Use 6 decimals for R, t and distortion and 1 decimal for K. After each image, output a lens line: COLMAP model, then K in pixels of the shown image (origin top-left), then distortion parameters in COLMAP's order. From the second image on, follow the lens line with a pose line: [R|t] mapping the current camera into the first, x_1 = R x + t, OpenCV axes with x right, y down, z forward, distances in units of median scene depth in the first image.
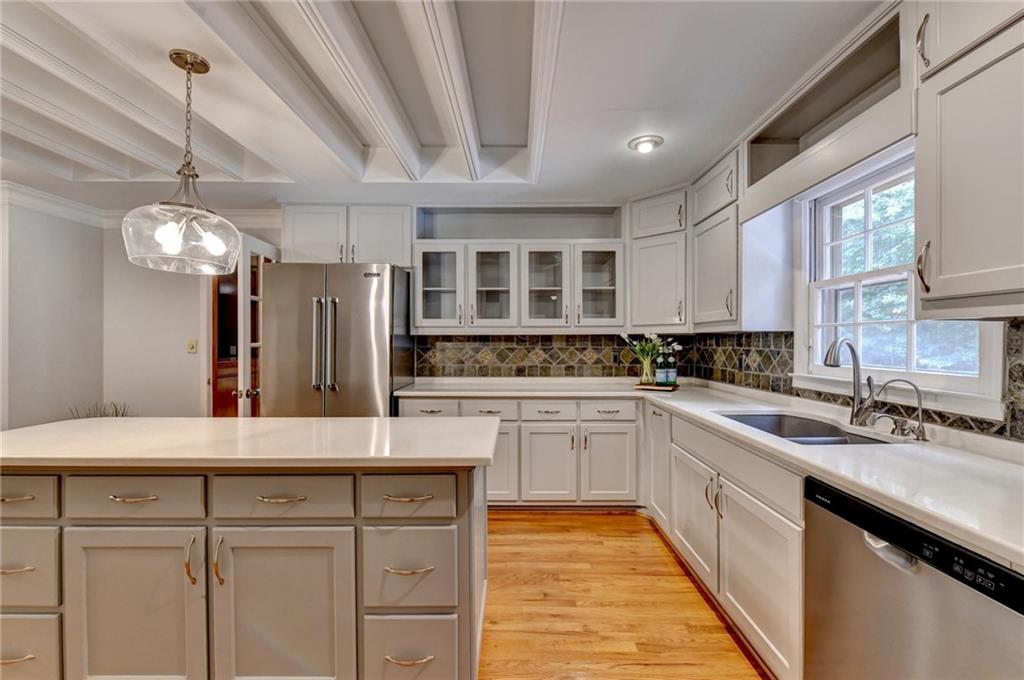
lens RADIAL K [[425.6, 0, 512.0], [0, 425.6, 340.0], [0, 0, 1]] dist [-0.001913, -0.000157]
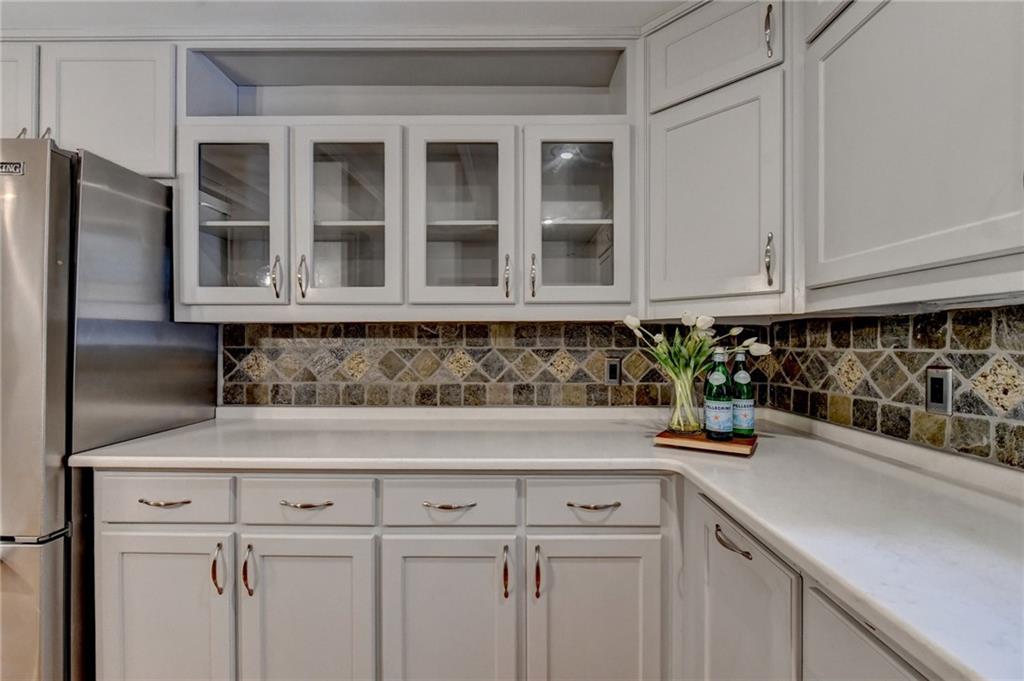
lens RADIAL K [[437.5, 0, 512.0], [0, 437.5, 340.5], [0, 0, 1]] dist [-0.001802, -0.000312]
pose [[0.999994, 0.001481, 0.003248, 0.130213], [-0.001478, 0.999998, -0.001062, 0.008974], [-0.003250, 0.001057, 0.999994, 0.516830]]
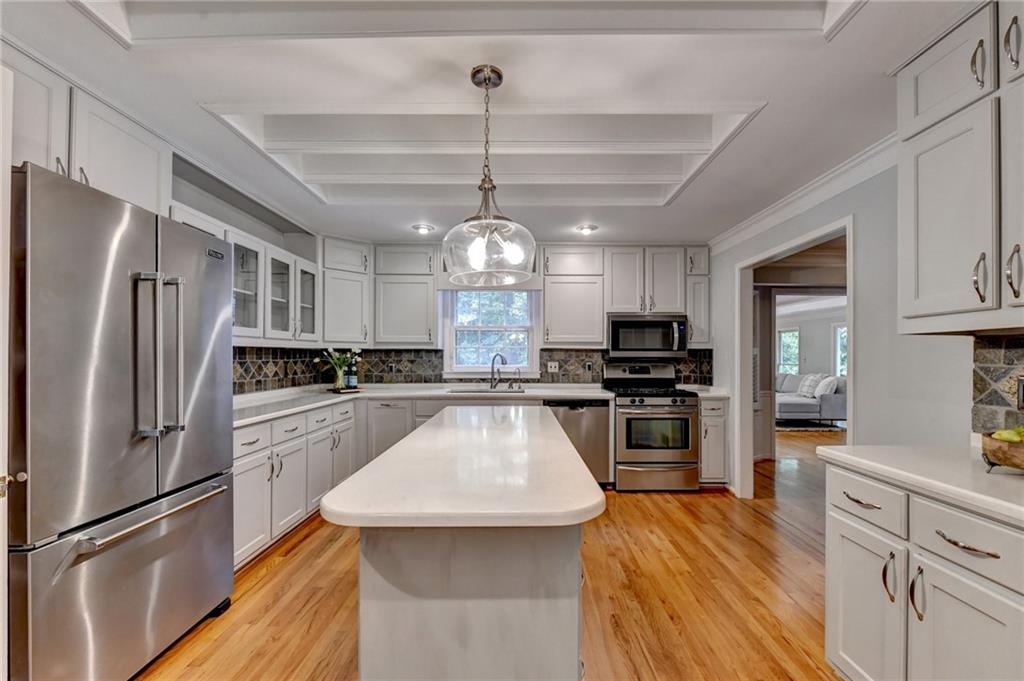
lens RADIAL K [[422.8, 0, 518.4], [0, 422.8, 346.0], [0, 0, 1]] dist [-0.002041, -0.000249]
pose [[-0.010612, 0.024338, 0.999647, -0.881075], [-0.005088, 0.999689, -0.024393, 0.004953], [-0.999931, -0.005345, -0.010485, 0.463462]]
